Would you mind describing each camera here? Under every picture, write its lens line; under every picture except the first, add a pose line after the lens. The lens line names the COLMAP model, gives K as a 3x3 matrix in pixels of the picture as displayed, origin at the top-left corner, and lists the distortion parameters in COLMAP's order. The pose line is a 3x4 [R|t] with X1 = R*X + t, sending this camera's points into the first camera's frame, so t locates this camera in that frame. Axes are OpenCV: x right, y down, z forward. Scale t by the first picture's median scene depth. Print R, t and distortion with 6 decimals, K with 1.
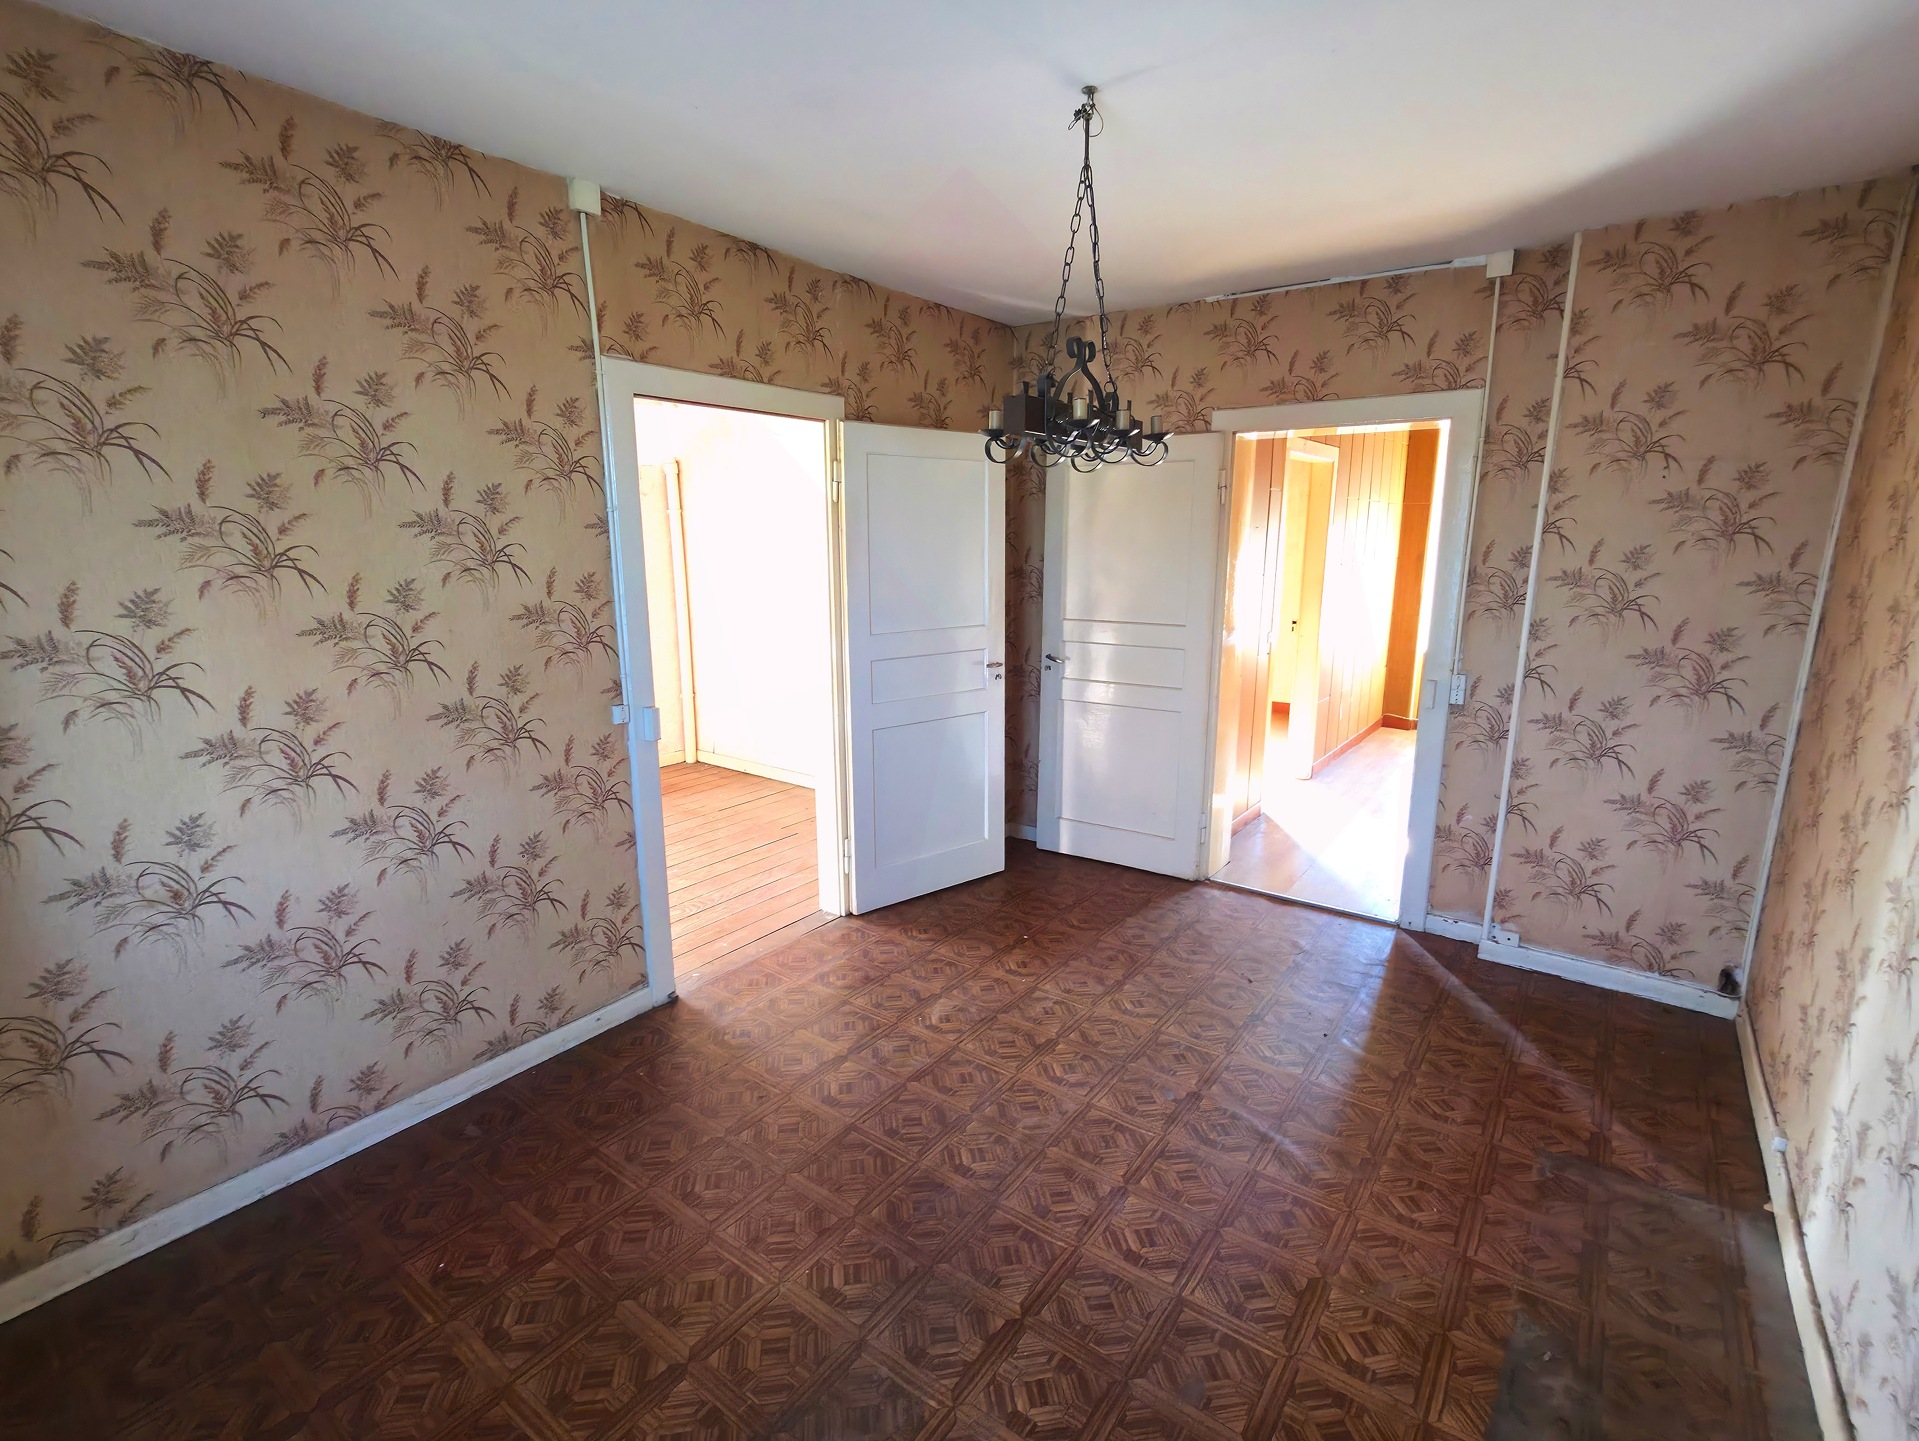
lens RADIAL K [[889.3, 0, 994.0], [0, 889.3, 719.4], [0, 0, 1]] dist [0.004765, -0.000868]
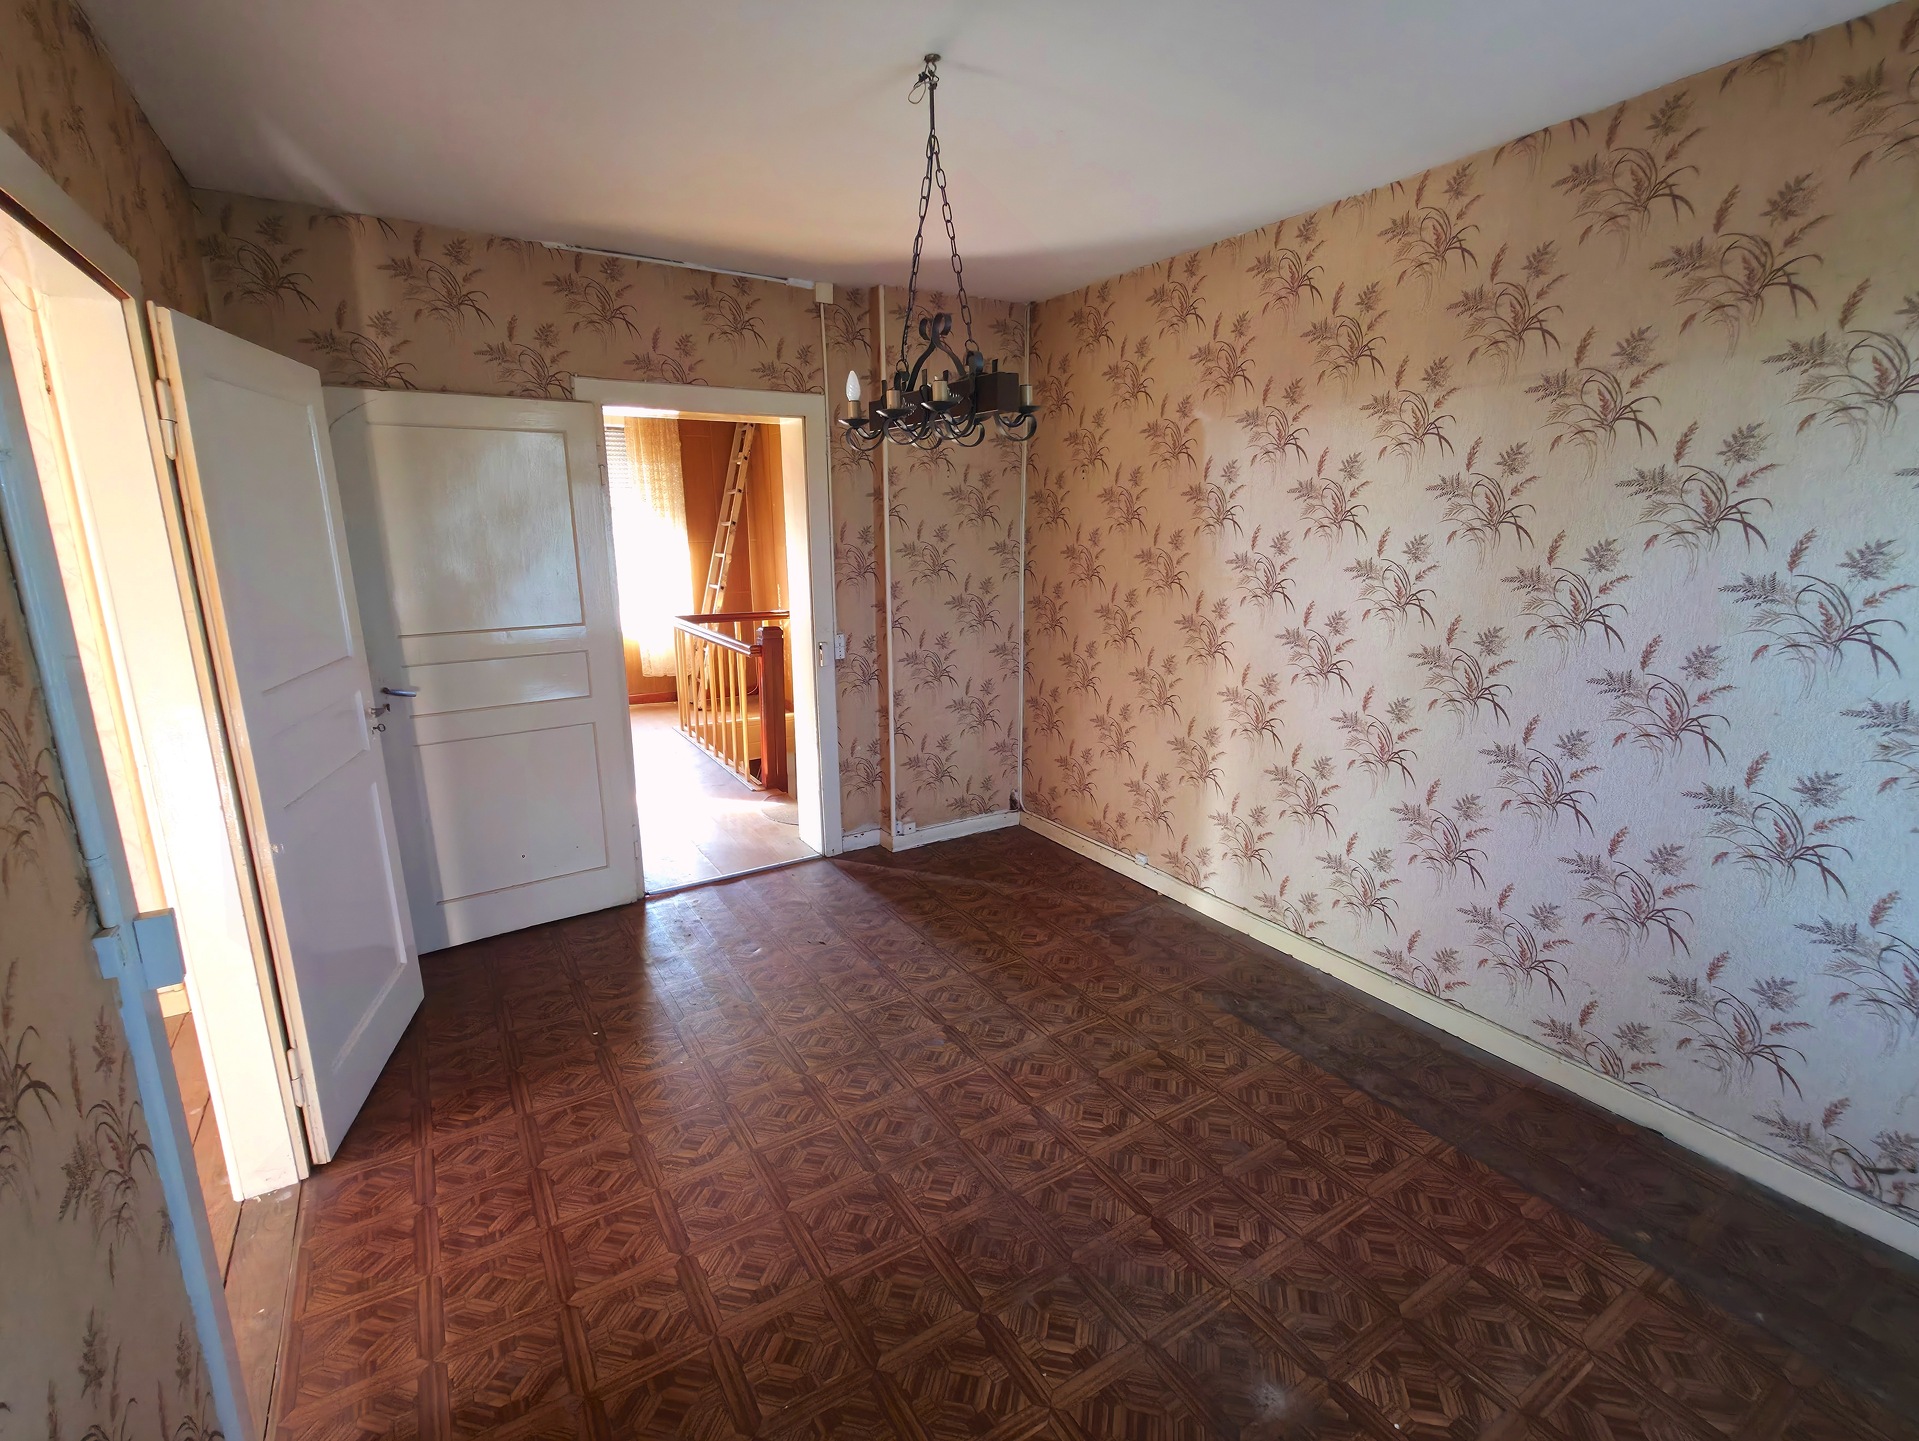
lens RADIAL K [[889.3, 0, 961.2], [0, 889.3, 708.8], [0, 0, 1]] dist [0.004765, -0.000868]
pose [[0.382603, -0.195772, 0.902933, -0.567244], [0.197488, 0.972035, 0.127072, -0.078487], [-0.902559, 0.129701, 0.410566, 0.410580]]
